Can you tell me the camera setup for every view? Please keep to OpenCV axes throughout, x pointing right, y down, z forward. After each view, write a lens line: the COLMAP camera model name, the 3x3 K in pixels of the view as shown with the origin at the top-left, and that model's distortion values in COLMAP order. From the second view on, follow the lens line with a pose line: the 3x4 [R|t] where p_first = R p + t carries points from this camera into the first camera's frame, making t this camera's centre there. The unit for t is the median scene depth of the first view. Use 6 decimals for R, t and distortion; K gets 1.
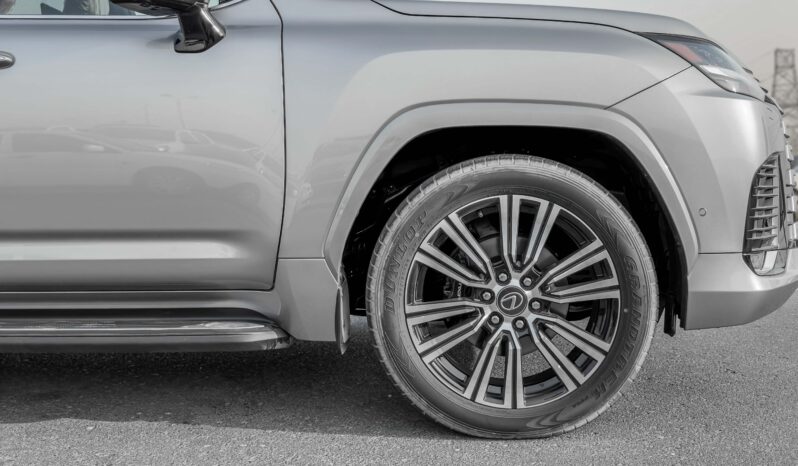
lens RADIAL K [[1115.1, 0, 399.0], [0, 1115.1, 233.0], [0, 0, 1]] dist [0.021349, -0.795354]
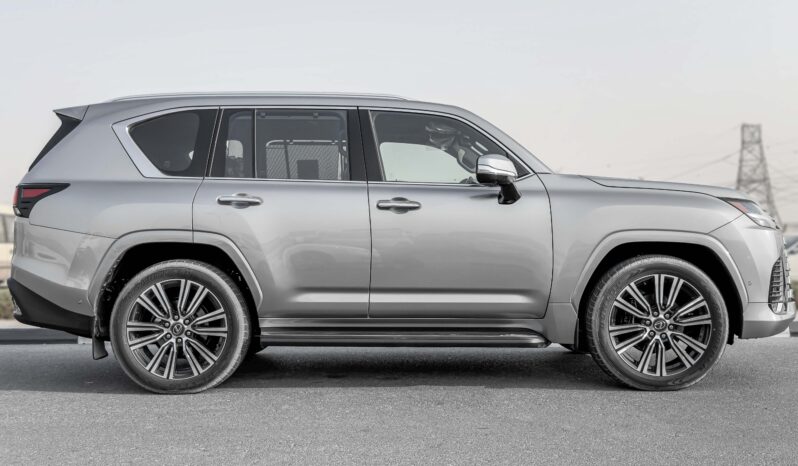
lens RADIAL K [[1115.1, 0, 399.0], [0, 1115.1, 233.0], [0, 0, 1]] dist [0.021349, -0.795354]
pose [[0.999420, 0.017050, 0.029484, -0.452958], [-0.015275, 0.998116, -0.059427, 0.020395], [-0.030442, 0.058943, 0.997797, -1.080716]]
